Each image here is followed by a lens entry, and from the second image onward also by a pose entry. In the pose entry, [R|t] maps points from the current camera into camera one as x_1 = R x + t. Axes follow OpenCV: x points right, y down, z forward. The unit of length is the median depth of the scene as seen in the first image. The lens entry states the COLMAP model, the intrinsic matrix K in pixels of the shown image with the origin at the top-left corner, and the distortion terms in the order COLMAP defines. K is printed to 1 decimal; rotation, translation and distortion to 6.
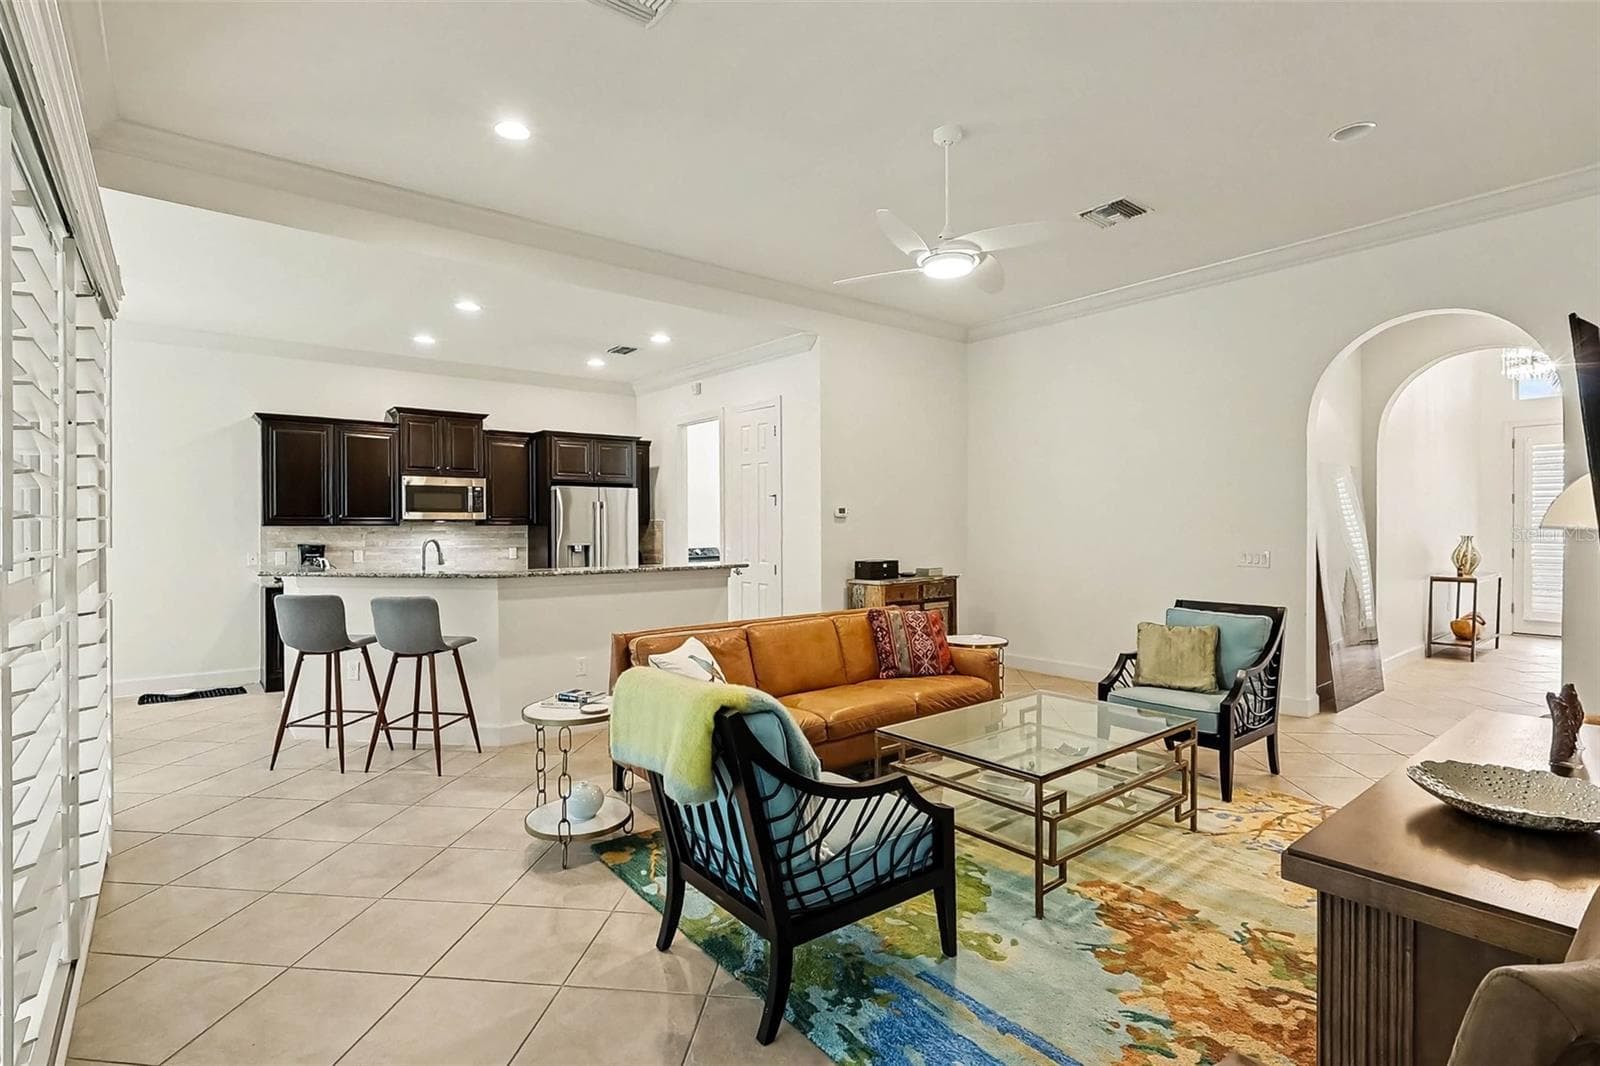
lens RADIAL K [[748.6, 0, 787.9], [0, 748.6, 539.6], [0, 0, 1]] dist [0.000880, 0.000395]
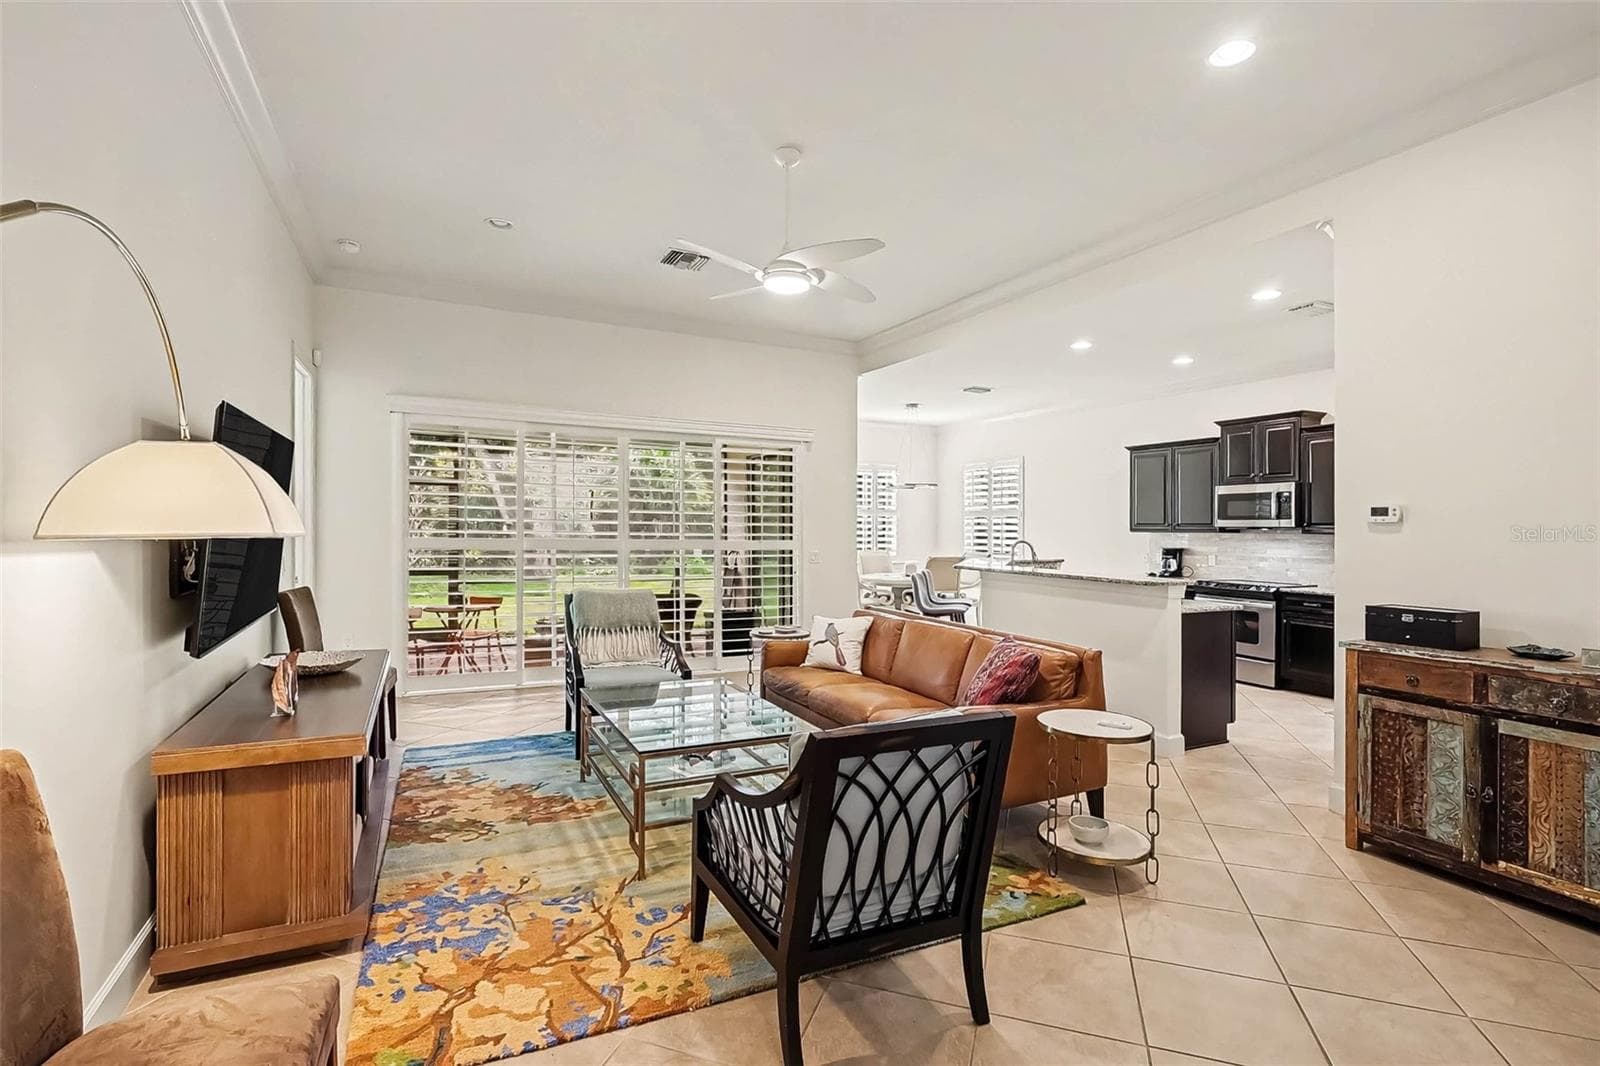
lens RADIAL K [[748.6, 0, 795.7], [0, 748.6, 542.5], [0, 0, 1]] dist [0.000880, 0.000395]
pose [[-0.204774, 0.018547, -0.978634, 0.655219], [-0.036129, 0.998996, 0.026493, -0.011865], [0.978142, 0.040782, -0.203898, 0.653243]]
